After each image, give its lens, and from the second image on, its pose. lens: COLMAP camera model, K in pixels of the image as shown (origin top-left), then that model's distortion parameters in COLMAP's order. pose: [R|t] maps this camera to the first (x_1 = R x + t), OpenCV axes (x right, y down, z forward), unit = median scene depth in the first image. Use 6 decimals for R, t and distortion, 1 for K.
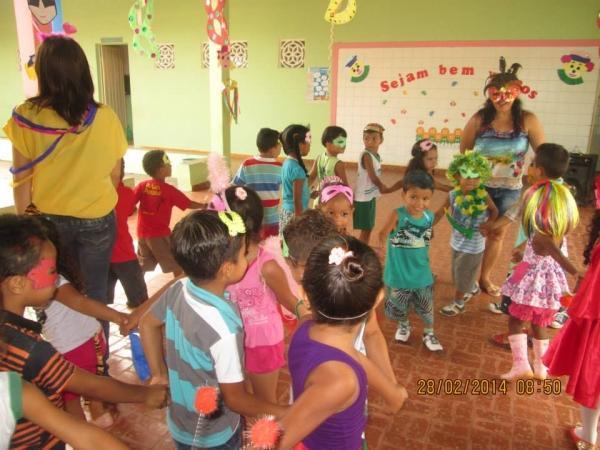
lens RADIAL K [[512.7, 0, 284.0], [0, 512.7, 224.2], [0, 0, 1]] dist [-0.059431, 0.014530]
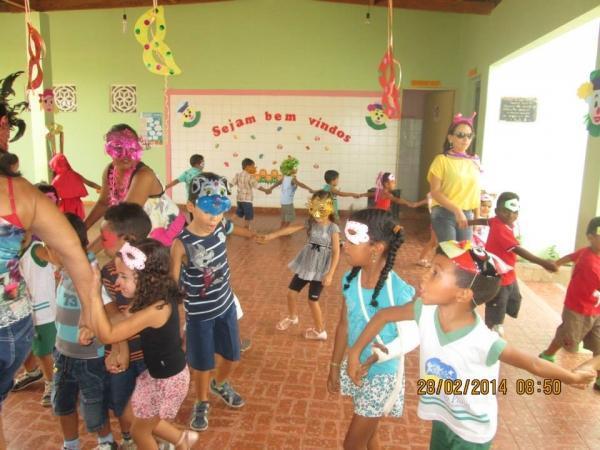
lens RADIAL K [[512.7, 0, 300.3], [0, 512.7, 226.2], [0, 0, 1]] dist [-0.059431, 0.014530]
pose [[0.949995, -0.045871, 0.308878, 0.030193], [0.070328, 0.995168, -0.068512, 0.008406], [-0.304243, 0.086808, 0.948631, -0.033586]]
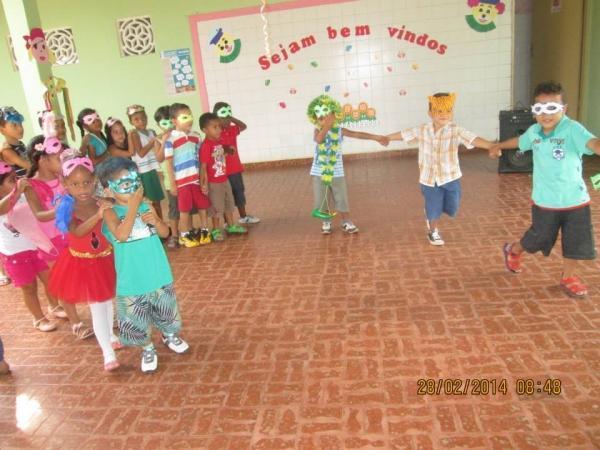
lens RADIAL K [[512.7, 0, 301.5], [0, 512.7, 229.0], [0, 0, 1]] dist [-0.059431, 0.014530]
pose [[0.943293, -0.199331, 0.265453, -0.009917], [0.193758, 0.979909, 0.047299, -0.046132], [-0.269548, 0.006817, 0.962963, 0.236383]]
